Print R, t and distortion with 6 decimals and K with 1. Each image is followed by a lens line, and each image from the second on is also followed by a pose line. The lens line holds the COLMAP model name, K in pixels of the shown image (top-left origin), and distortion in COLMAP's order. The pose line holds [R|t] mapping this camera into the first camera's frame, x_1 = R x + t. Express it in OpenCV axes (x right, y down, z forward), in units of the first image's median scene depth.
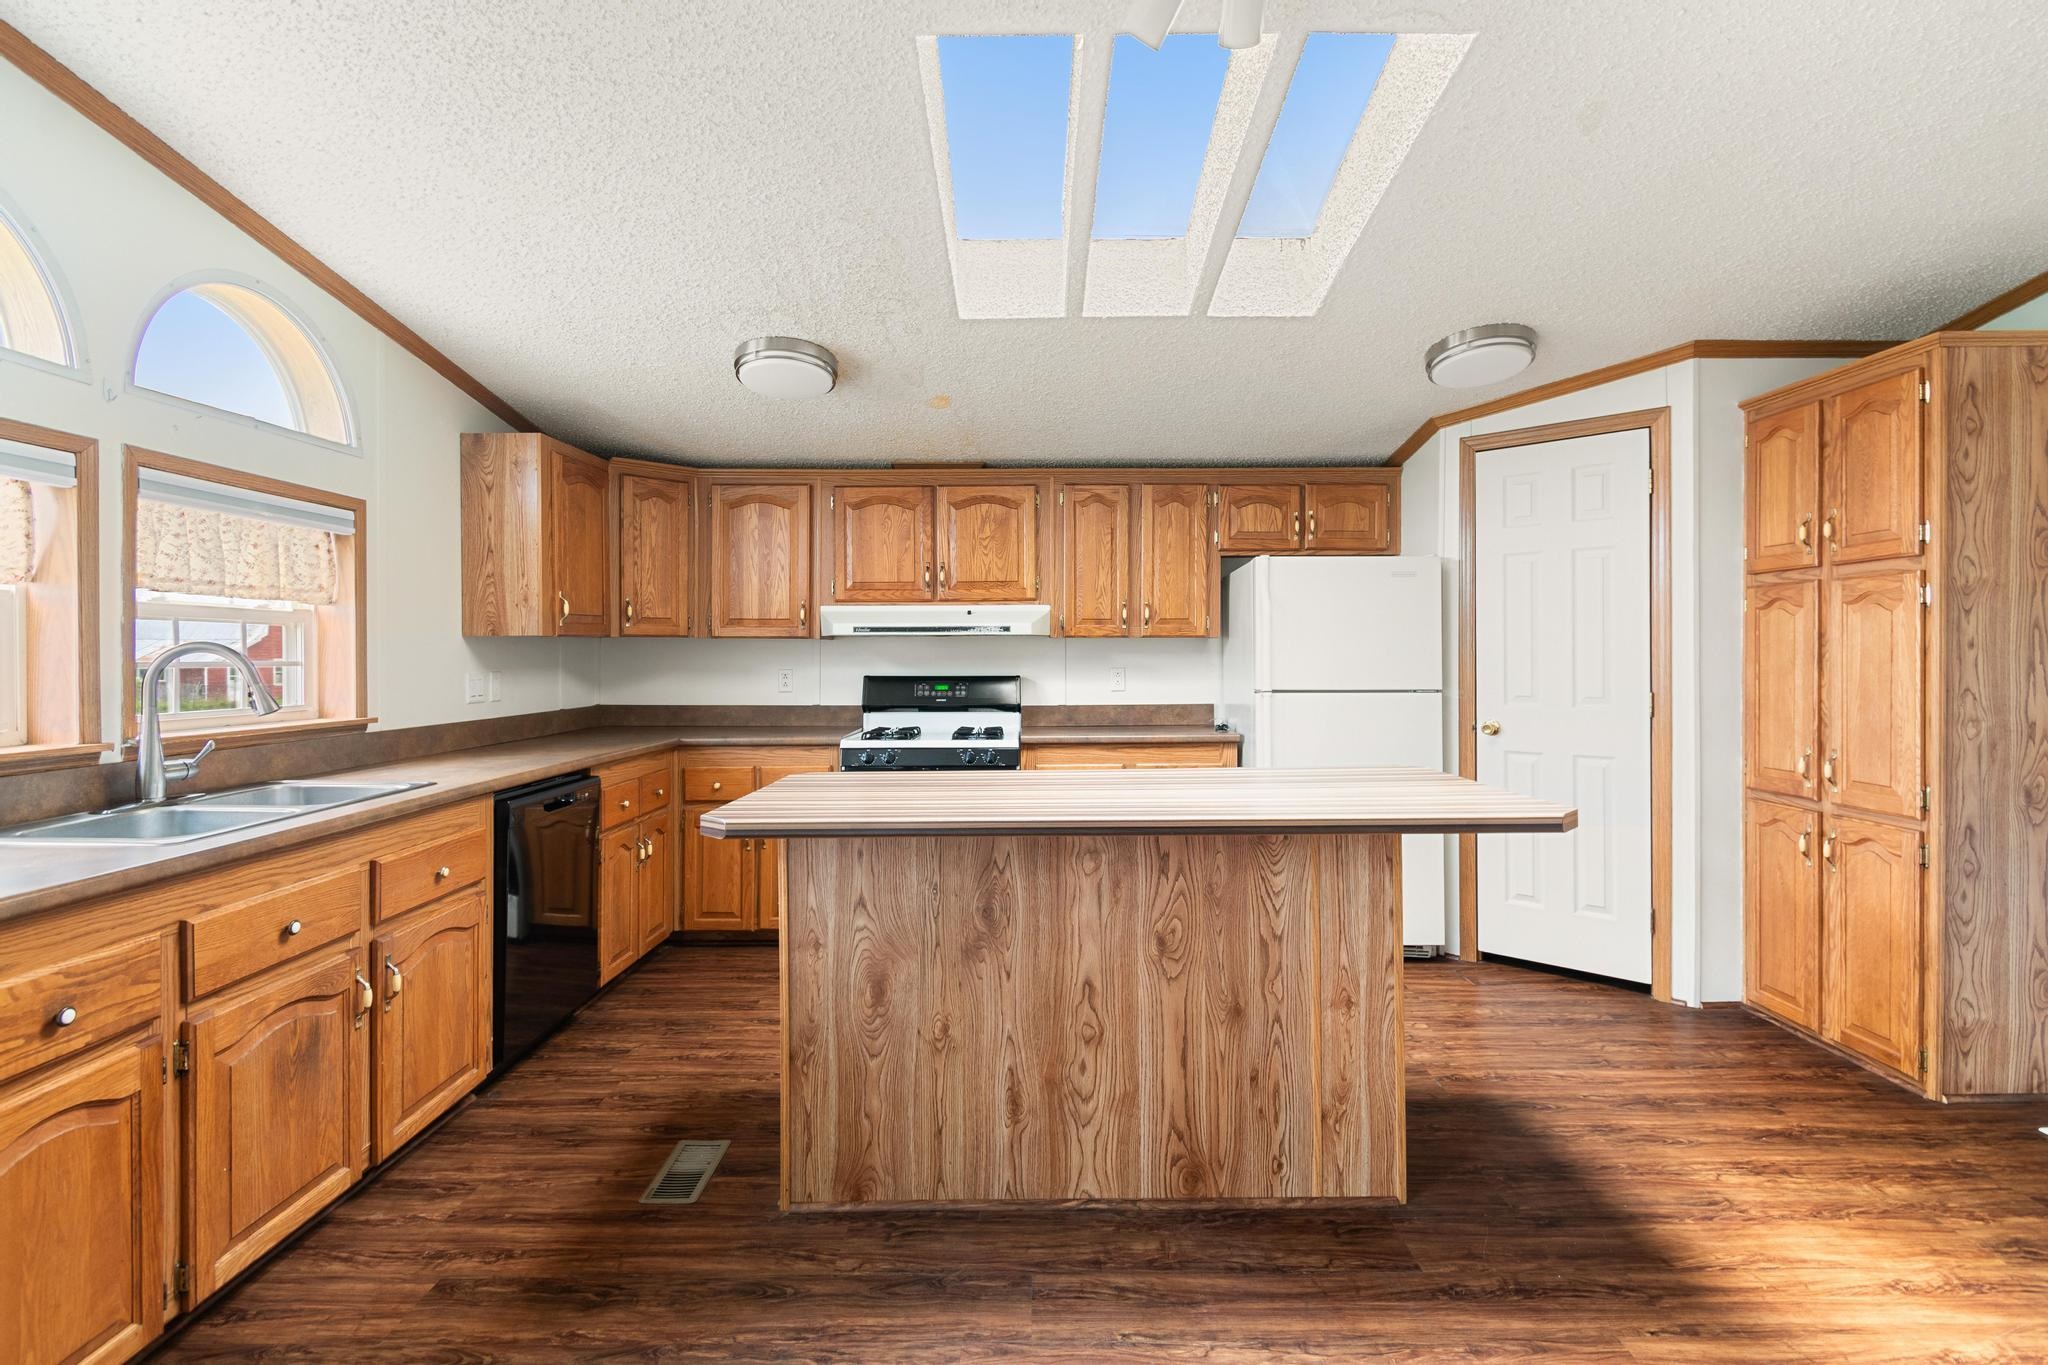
lens RADIAL K [[968.3, 0, 1036.7], [0, 968.3, 655.8], [0, 0, 1]] dist [0.004085, -0.004890]
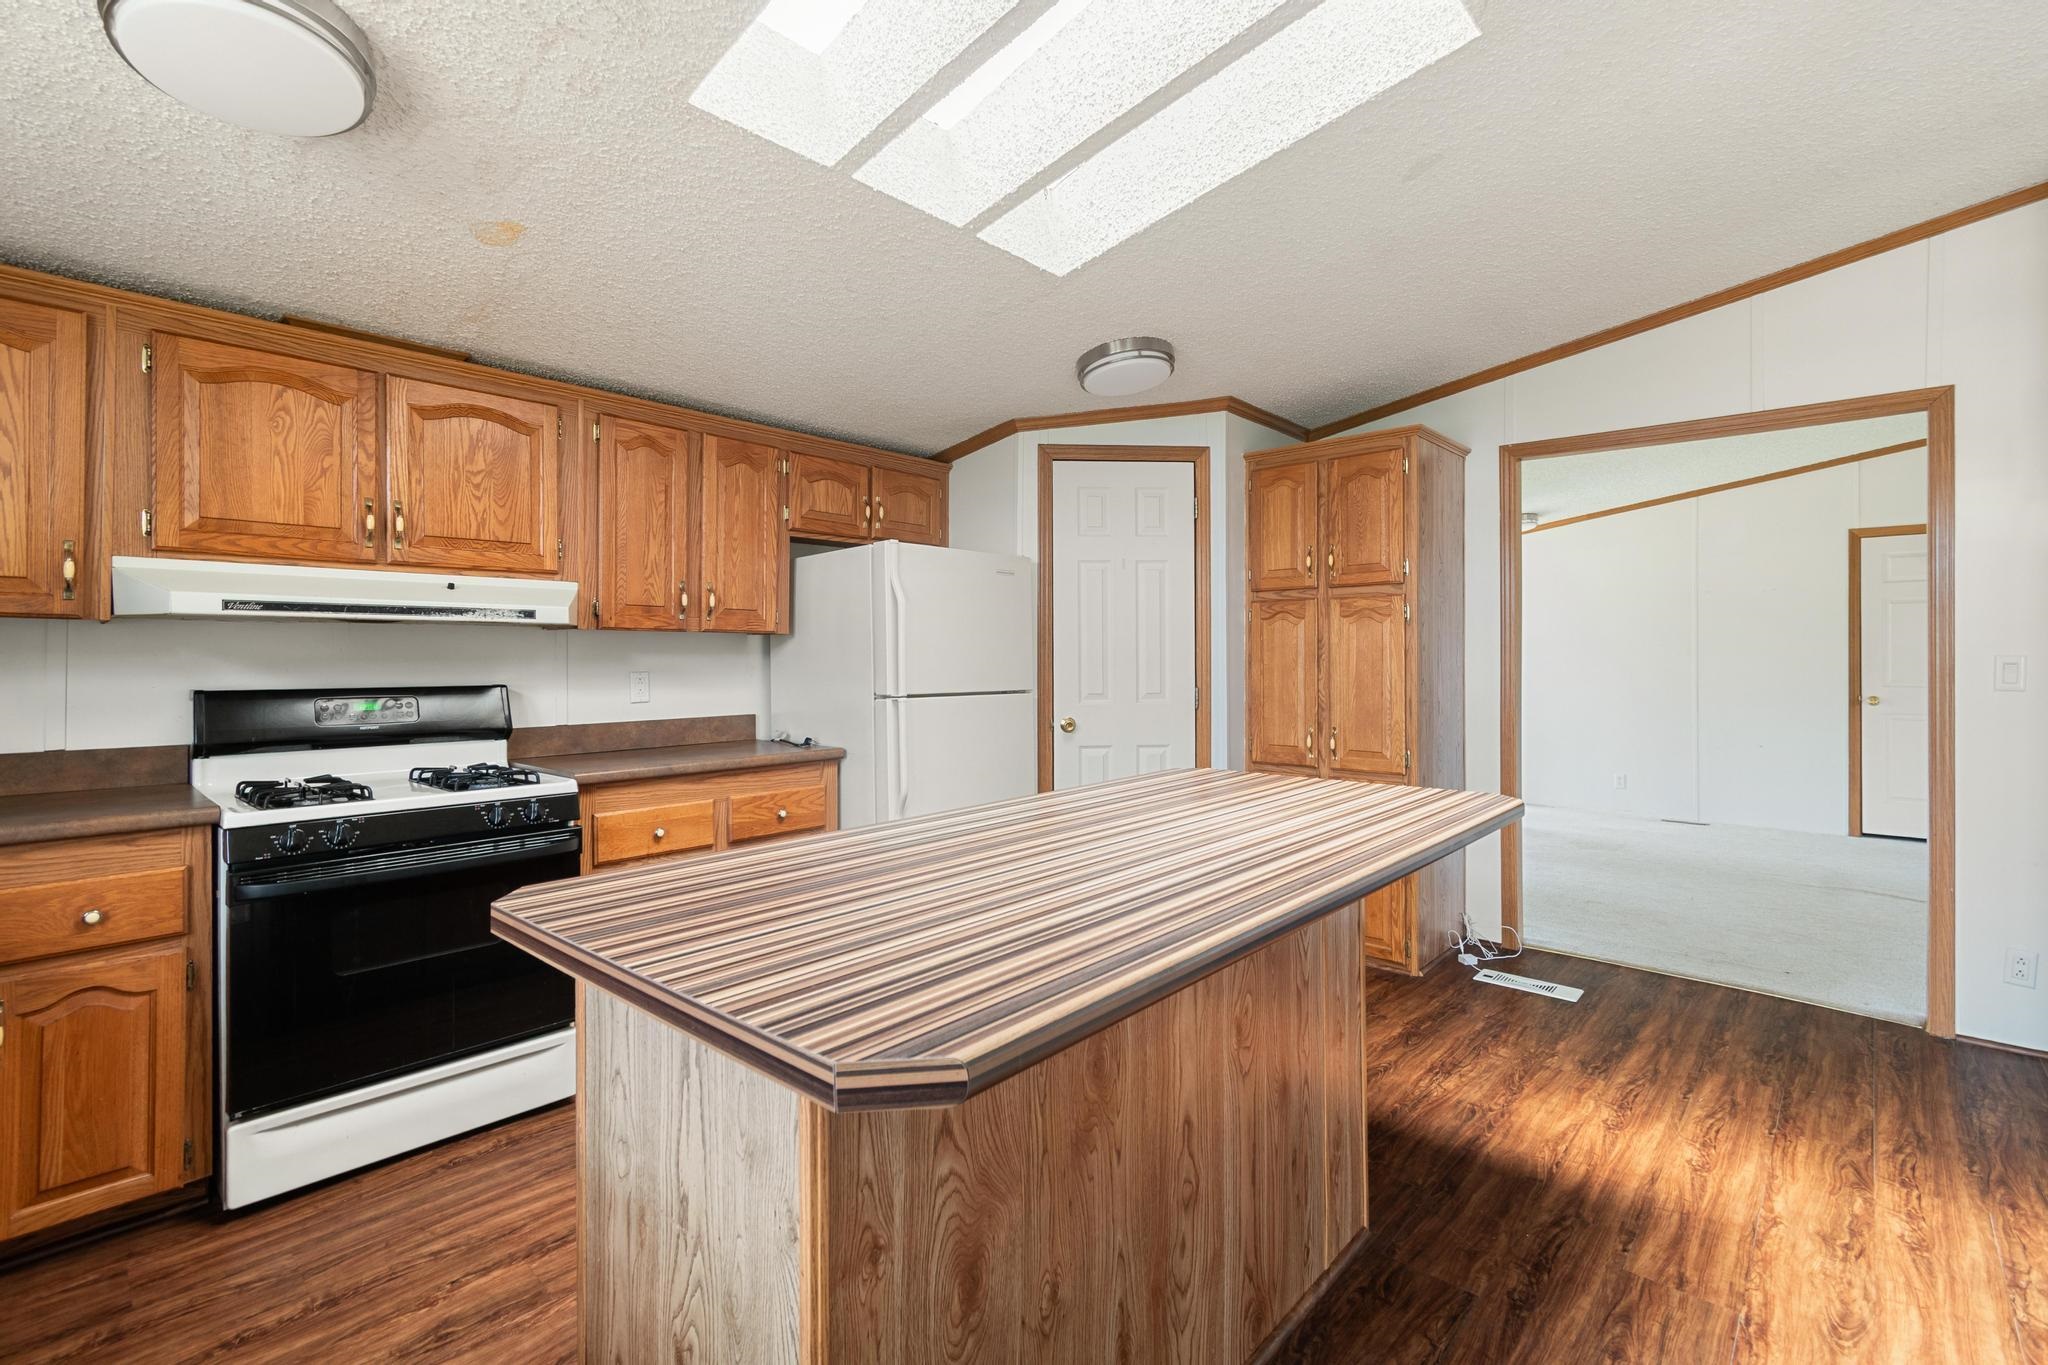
lens RADIAL K [[912.9, 0, 1029.2], [0, 912.9, 654.4], [0, 0, 1]] dist [0.000653, 0.000216]
pose [[0.675525, 0.004804, 0.737321, -0.414480], [-0.000002, 0.999979, -0.006514, 0.006247], [-0.737337, 0.004399, 0.675511, 0.522531]]
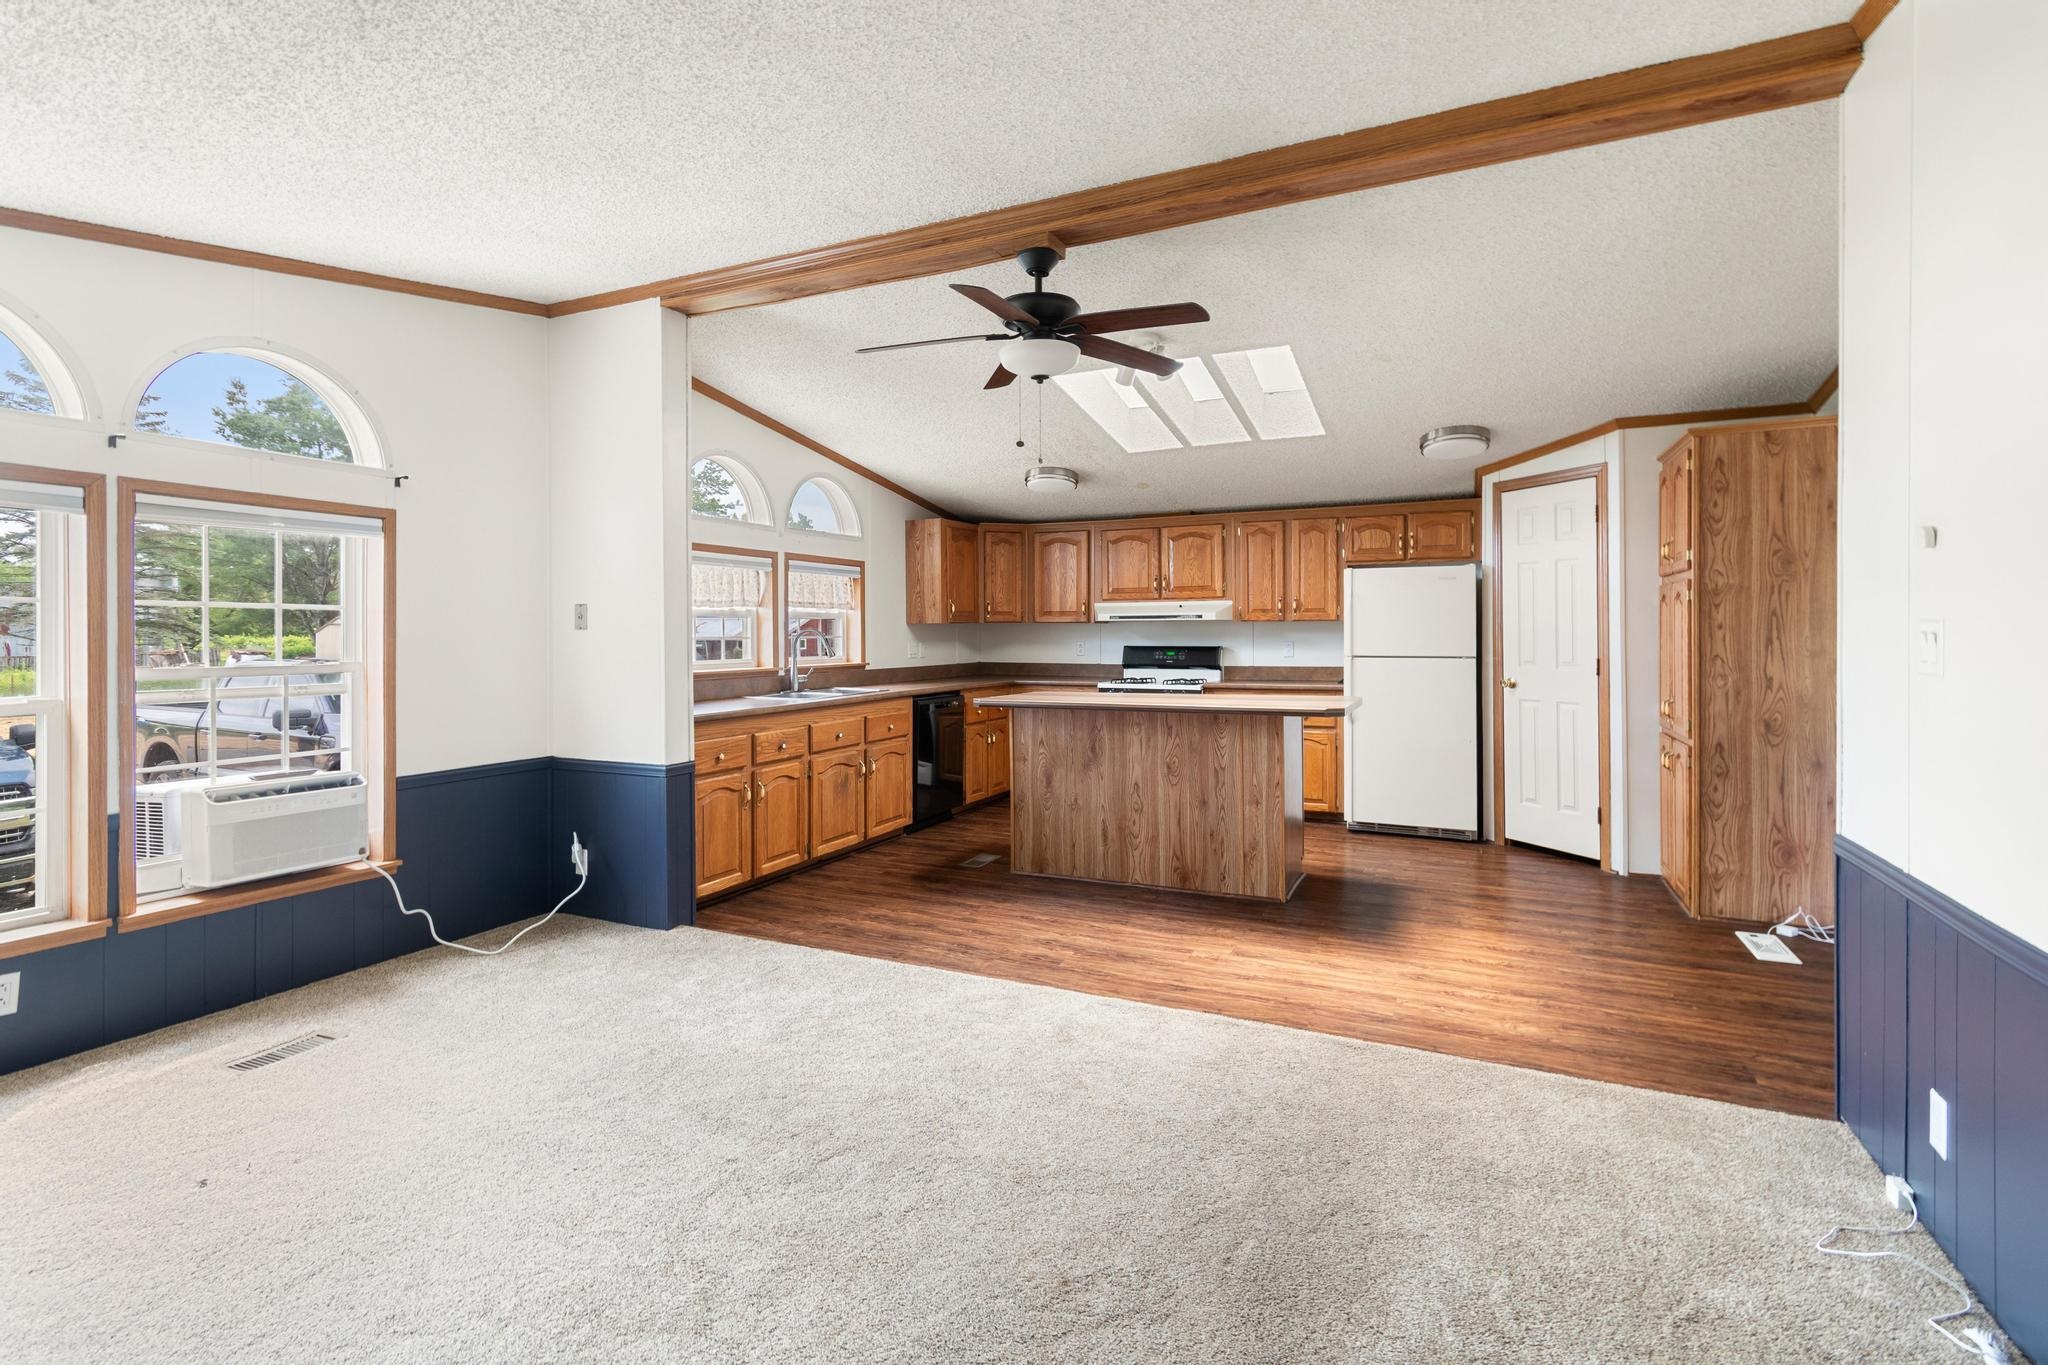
lens RADIAL K [[954.1, 0, 1031.3], [0, 954.1, 625.2], [0, 0, 1]] dist [0.001621, 0.000307]
pose [[0.903614, -0.003930, -0.428330, 0.622941], [0.001257, 0.999978, -0.006523, -0.005476], [0.428346, 0.005356, 0.903599, -0.857336]]
